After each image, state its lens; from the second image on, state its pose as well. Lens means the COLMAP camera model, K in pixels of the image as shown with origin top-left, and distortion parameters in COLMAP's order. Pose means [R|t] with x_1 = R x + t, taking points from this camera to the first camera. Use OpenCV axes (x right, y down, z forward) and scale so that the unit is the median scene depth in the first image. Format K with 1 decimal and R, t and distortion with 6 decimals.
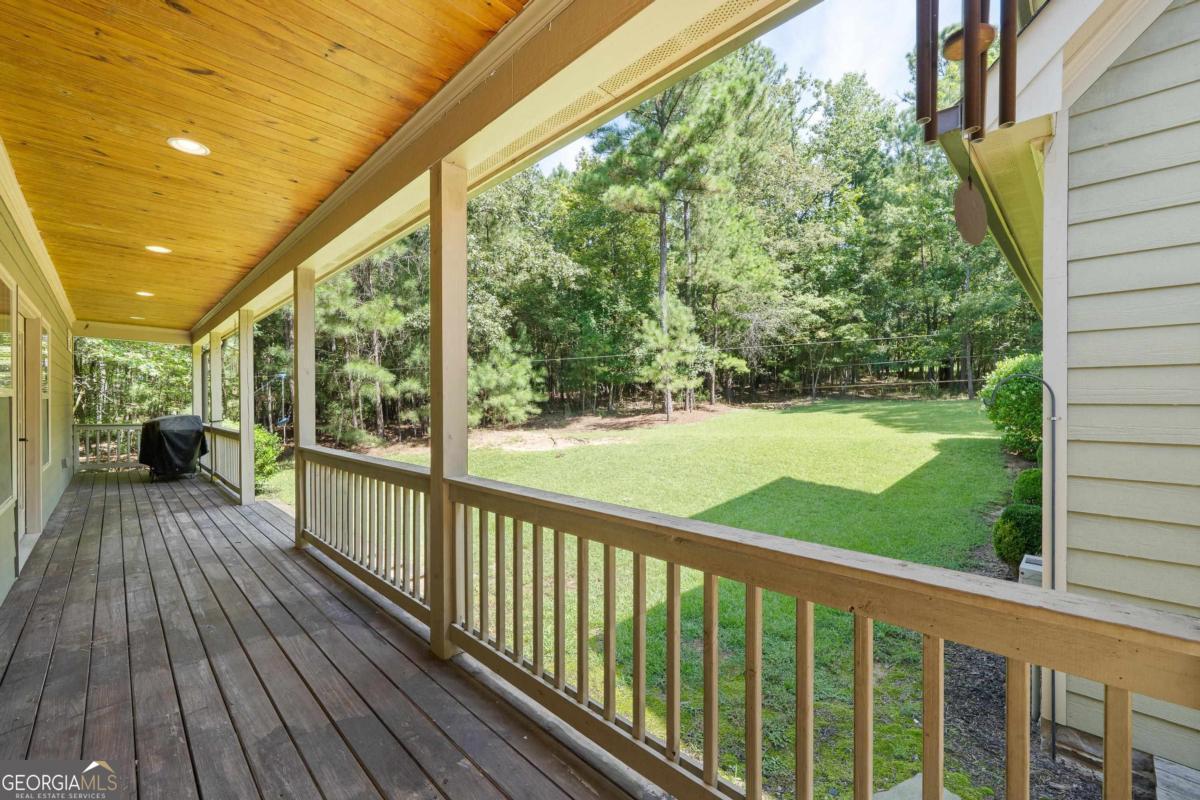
lens RADIAL K [[492.7, 0, 600.3], [0, 492.7, 400.4], [0, 0, 1]] dist [-0.002400, -0.000107]
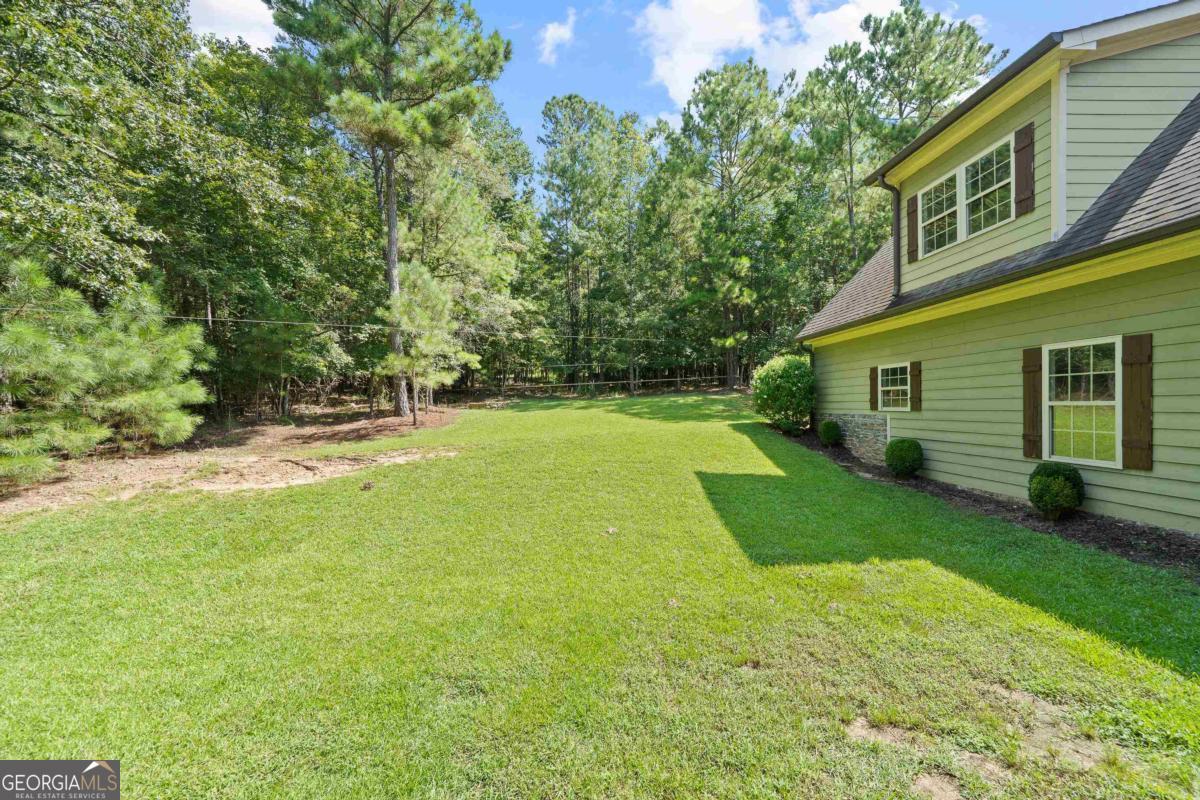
lens RADIAL K [[473.4, 0, 598.0], [0, 473.4, 406.0], [0, 0, 1]] dist [0.001920, 0.000030]
pose [[0.685696, -0.022540, 0.727539, -0.211555], [0.022857, 0.999694, 0.009429, 0.010088], [-0.727529, 0.010163, 0.686001, 0.268337]]
